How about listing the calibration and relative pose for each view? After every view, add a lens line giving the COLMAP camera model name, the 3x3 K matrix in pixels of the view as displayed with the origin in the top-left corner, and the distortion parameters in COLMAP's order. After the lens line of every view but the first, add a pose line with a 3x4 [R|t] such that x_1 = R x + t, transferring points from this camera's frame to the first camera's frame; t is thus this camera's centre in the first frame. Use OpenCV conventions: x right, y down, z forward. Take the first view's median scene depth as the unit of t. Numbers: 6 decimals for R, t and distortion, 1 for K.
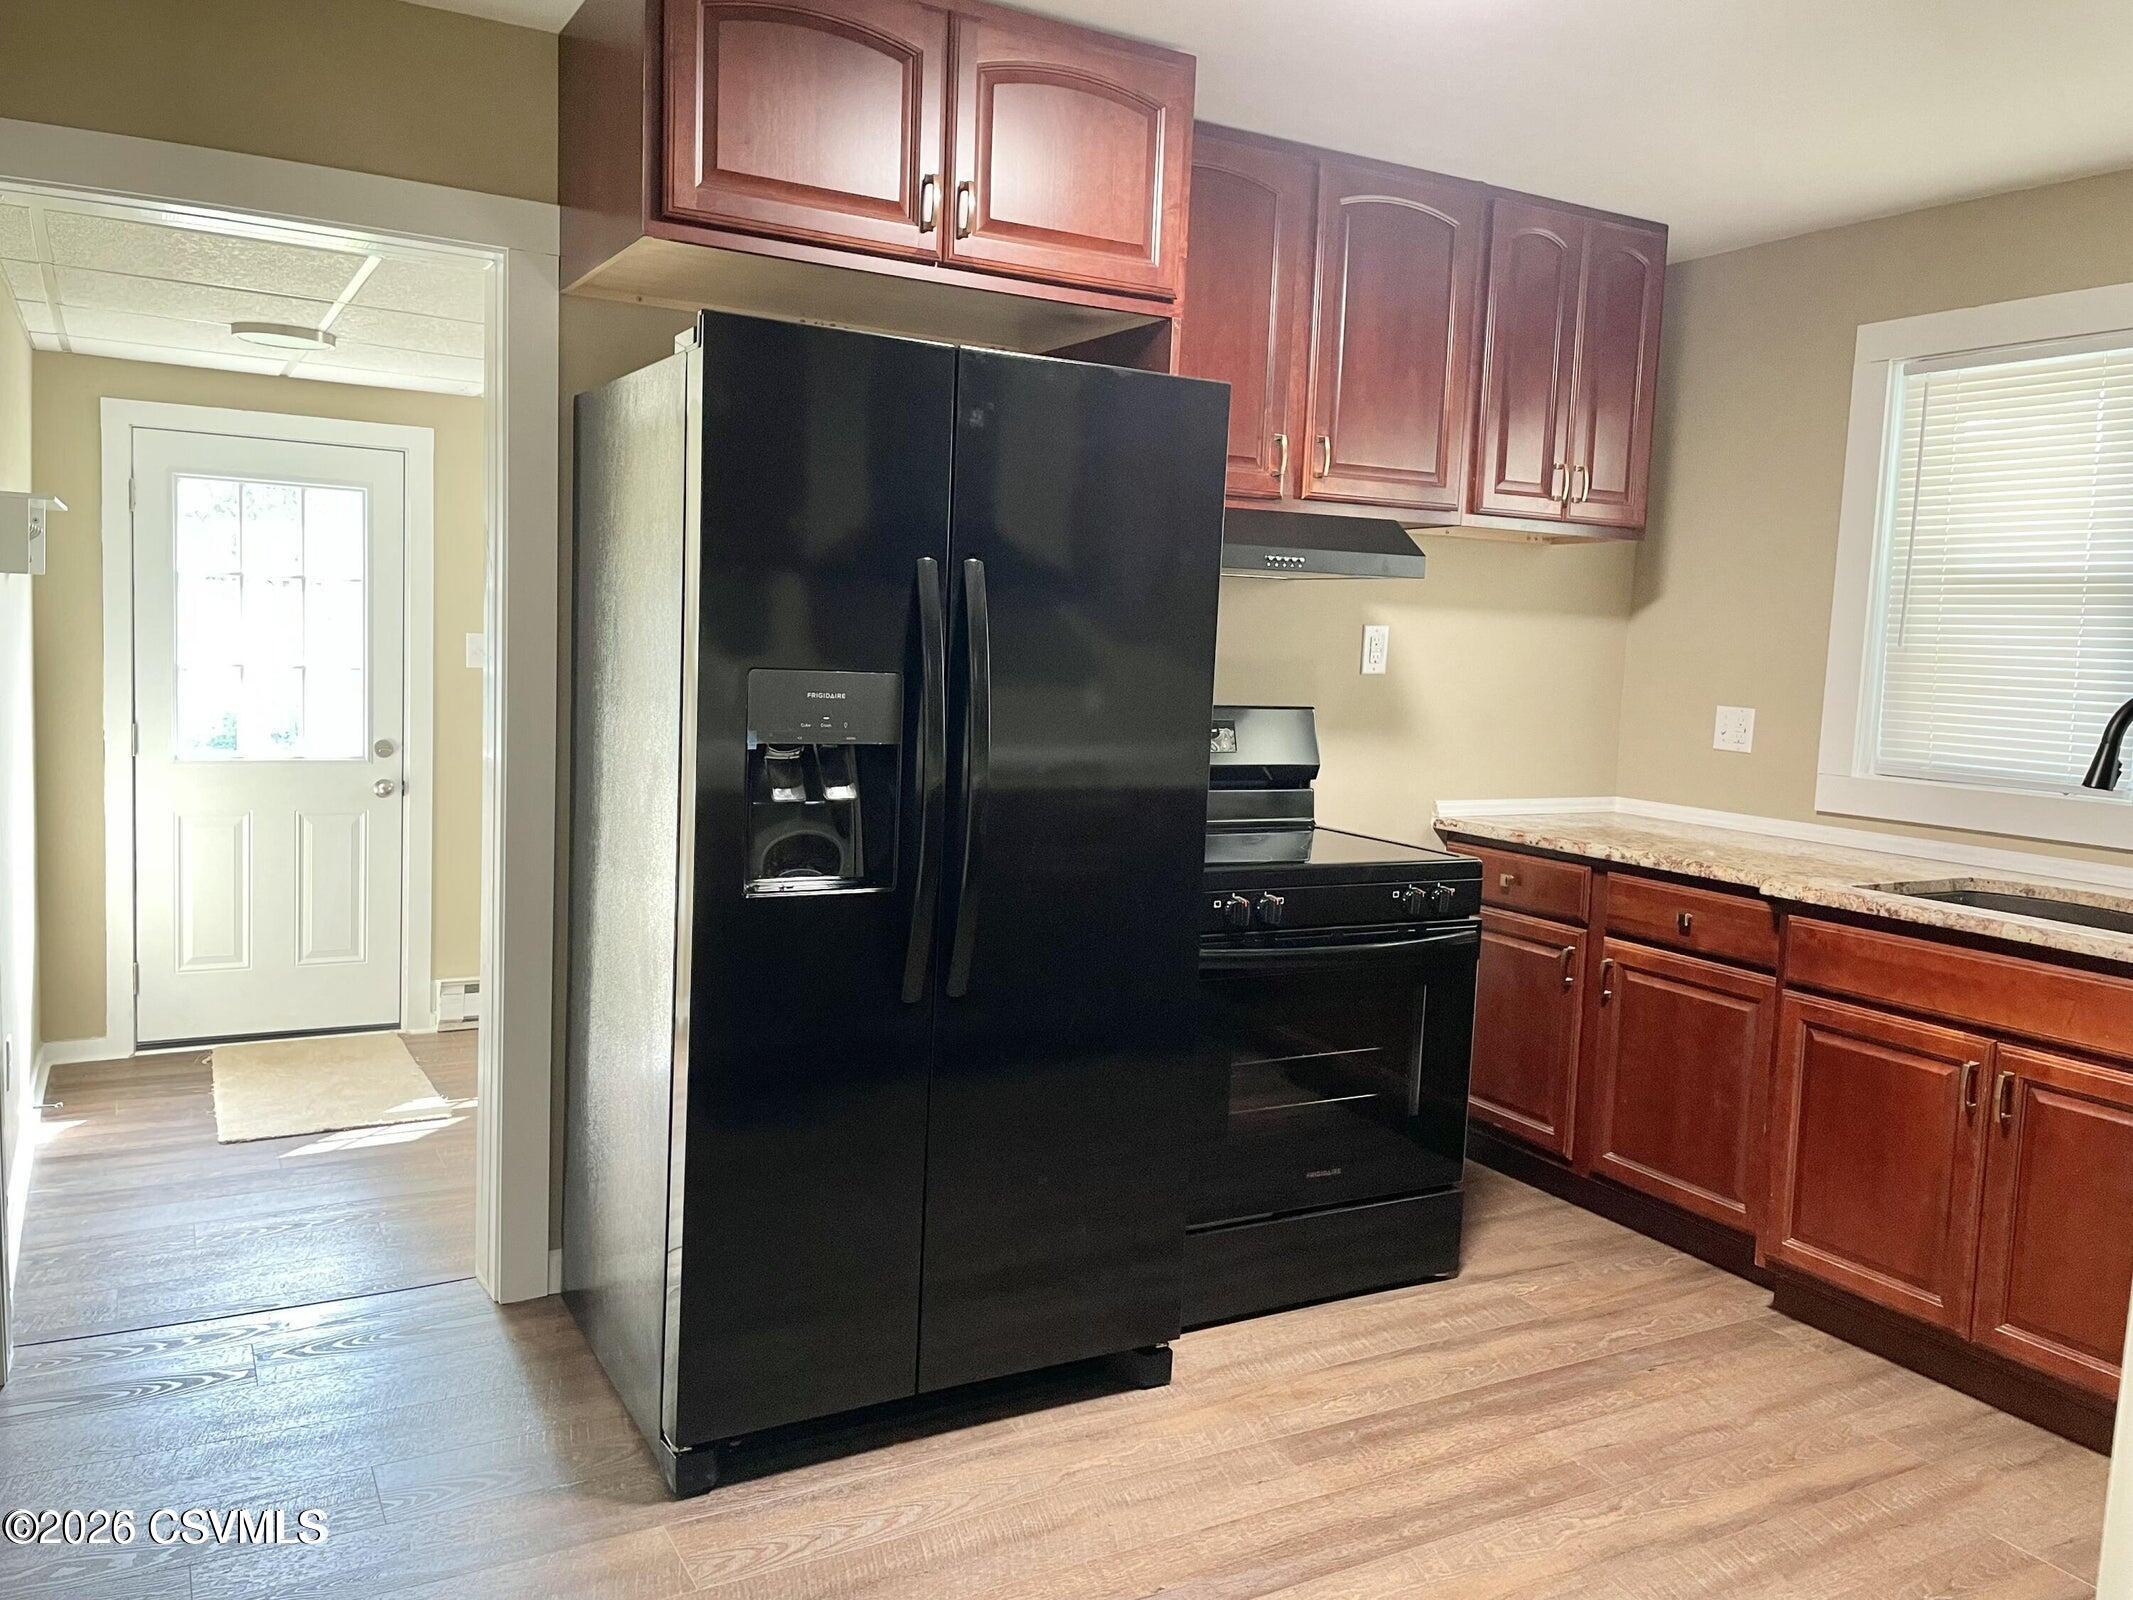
lens RADIAL K [[1643.0, 0, 1071.9], [0, 1643.0, 790.5], [0, 0, 1]] dist [0.010137, -0.004440]
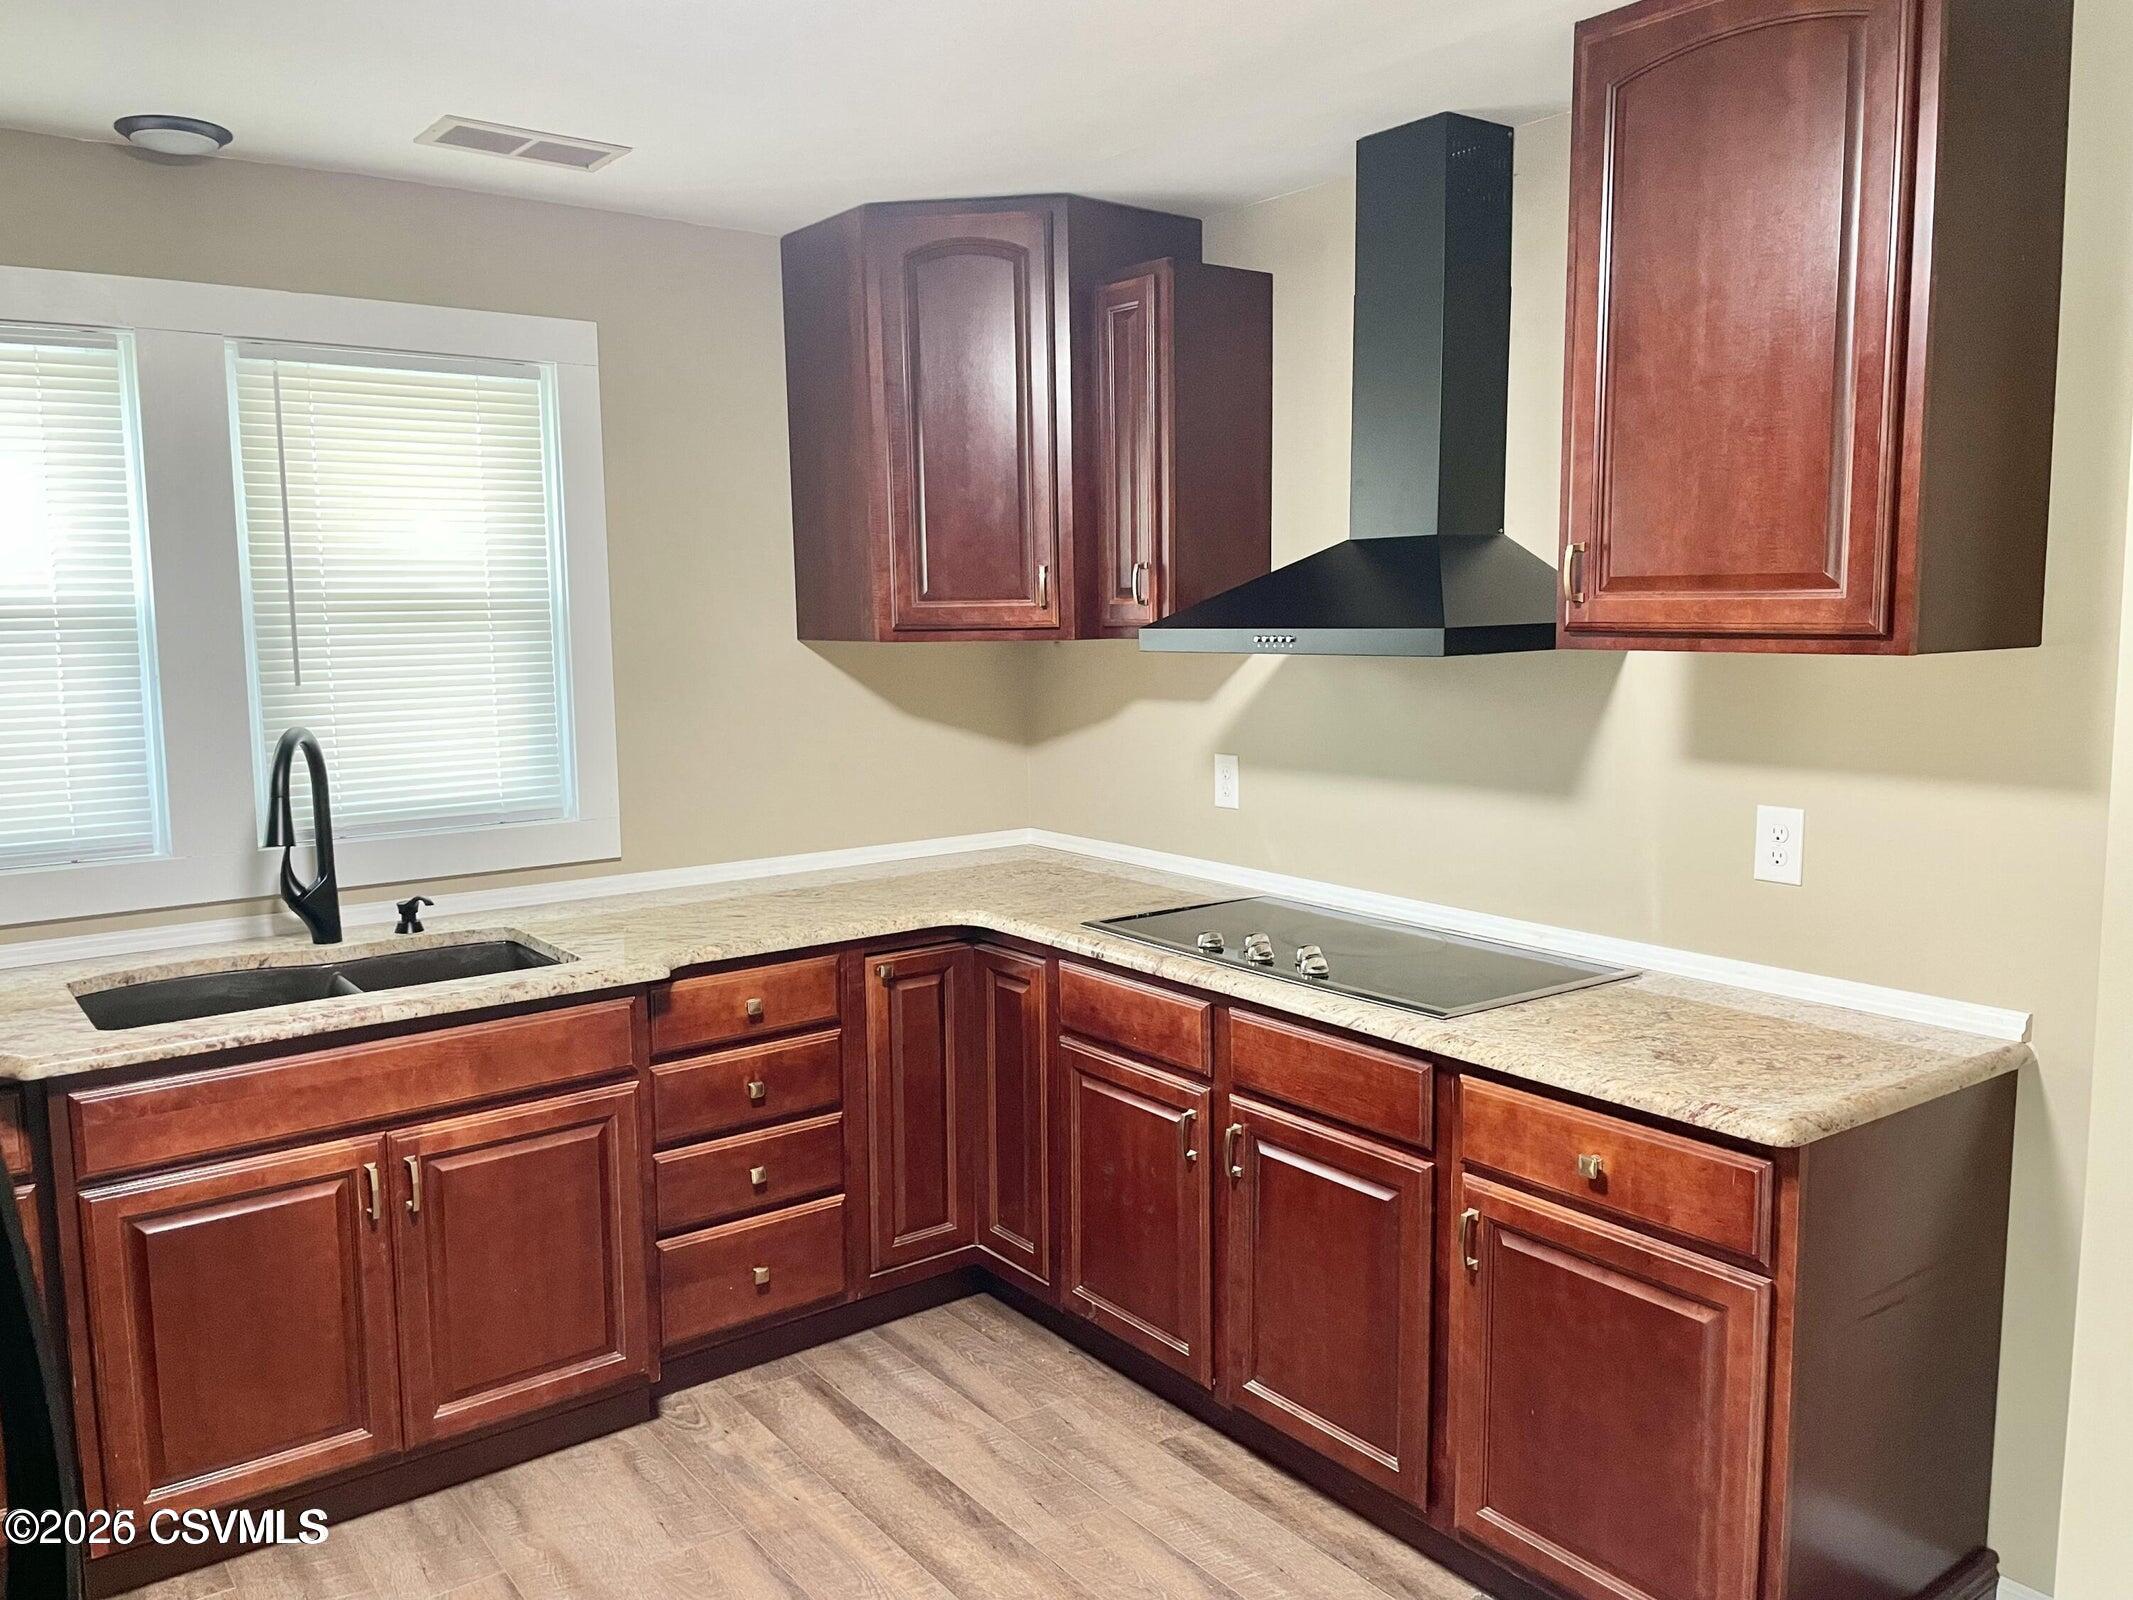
lens RADIAL K [[1643.0, 0, 1068.5], [0, 1643.0, 798.4], [0, 0, 1]] dist [0.010137, -0.004440]
pose [[-0.120928, -0.160673, 0.979572, -0.369897], [0.106625, 0.979002, 0.173743, -0.154662], [-0.986918, 0.125457, -0.101257, 0.710252]]
